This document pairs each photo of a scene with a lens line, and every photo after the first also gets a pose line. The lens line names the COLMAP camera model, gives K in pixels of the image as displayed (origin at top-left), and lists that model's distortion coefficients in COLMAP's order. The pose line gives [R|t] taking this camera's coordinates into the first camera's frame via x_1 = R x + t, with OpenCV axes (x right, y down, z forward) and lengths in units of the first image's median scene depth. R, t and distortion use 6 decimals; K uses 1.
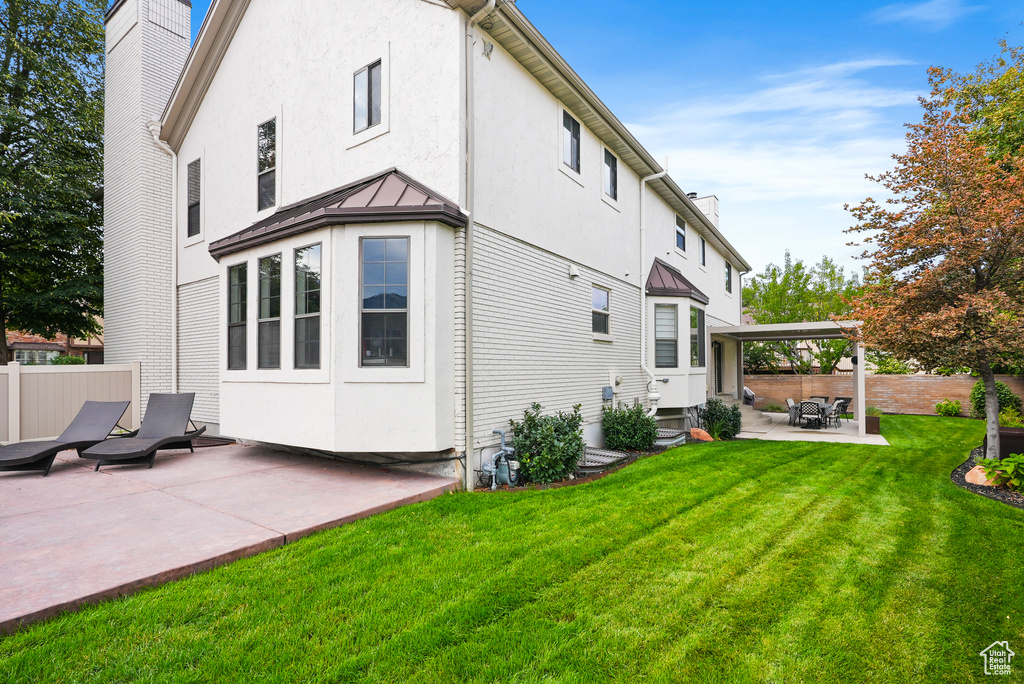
lens RADIAL K [[479.5, 0, 521.3], [0, 479.5, 362.3], [0, 0, 1]] dist [-0.007978, 0.000203]
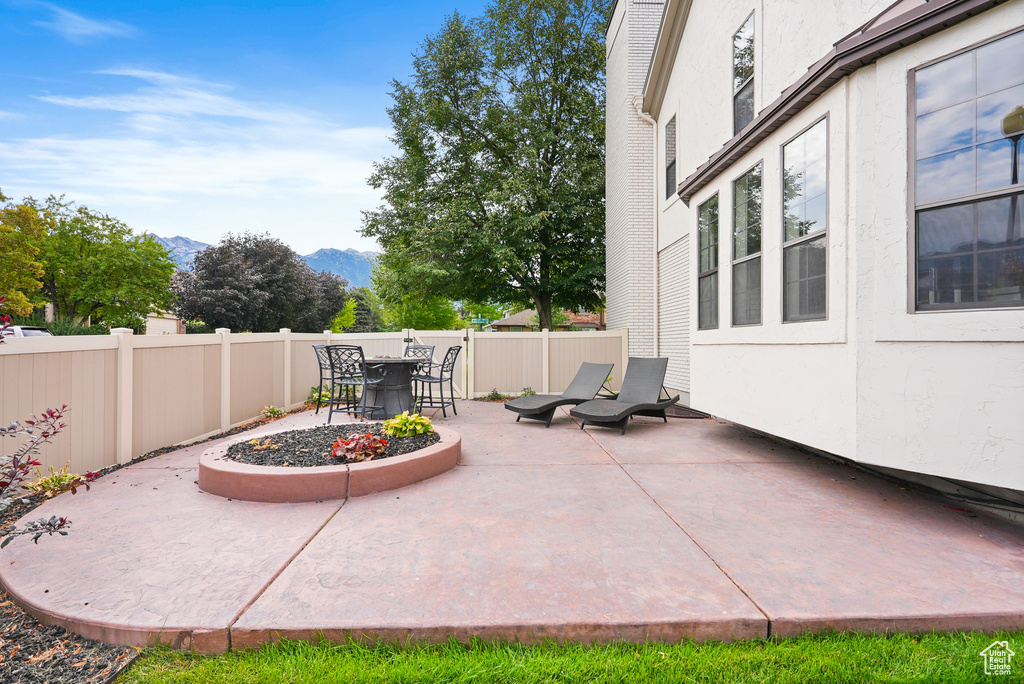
lens RADIAL K [[468.7, 0, 518.7], [0, 468.7, 342.5], [0, 0, 1]] dist [-0.005575, 0.000091]
pose [[0.583970, 0.002134, -0.811773, -0.141709], [0.005820, 0.999960, 0.006815, 0.031096], [0.811755, -0.008704, 0.583934, 0.284087]]
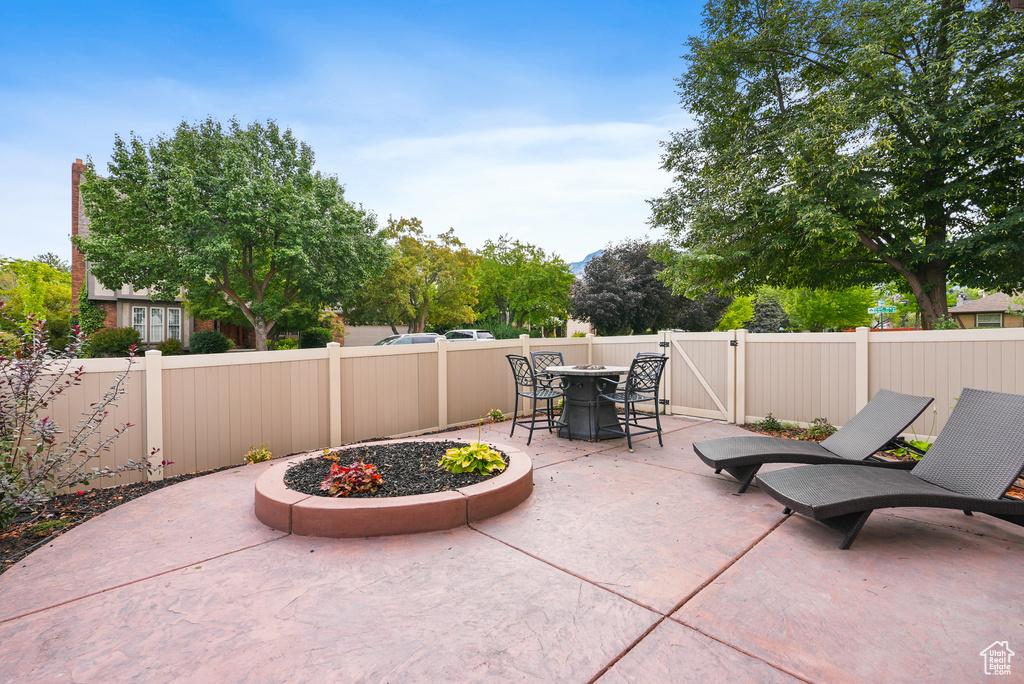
lens RADIAL K [[468.7, 0, 518.7], [0, 468.7, 342.5], [0, 0, 1]] dist [-0.005575, 0.000091]
pose [[-0.217949, 0.013368, -0.975869, -0.256653], [0.016391, 0.999815, 0.010035, 0.007822], [0.975823, -0.013809, -0.218128, 0.769019]]
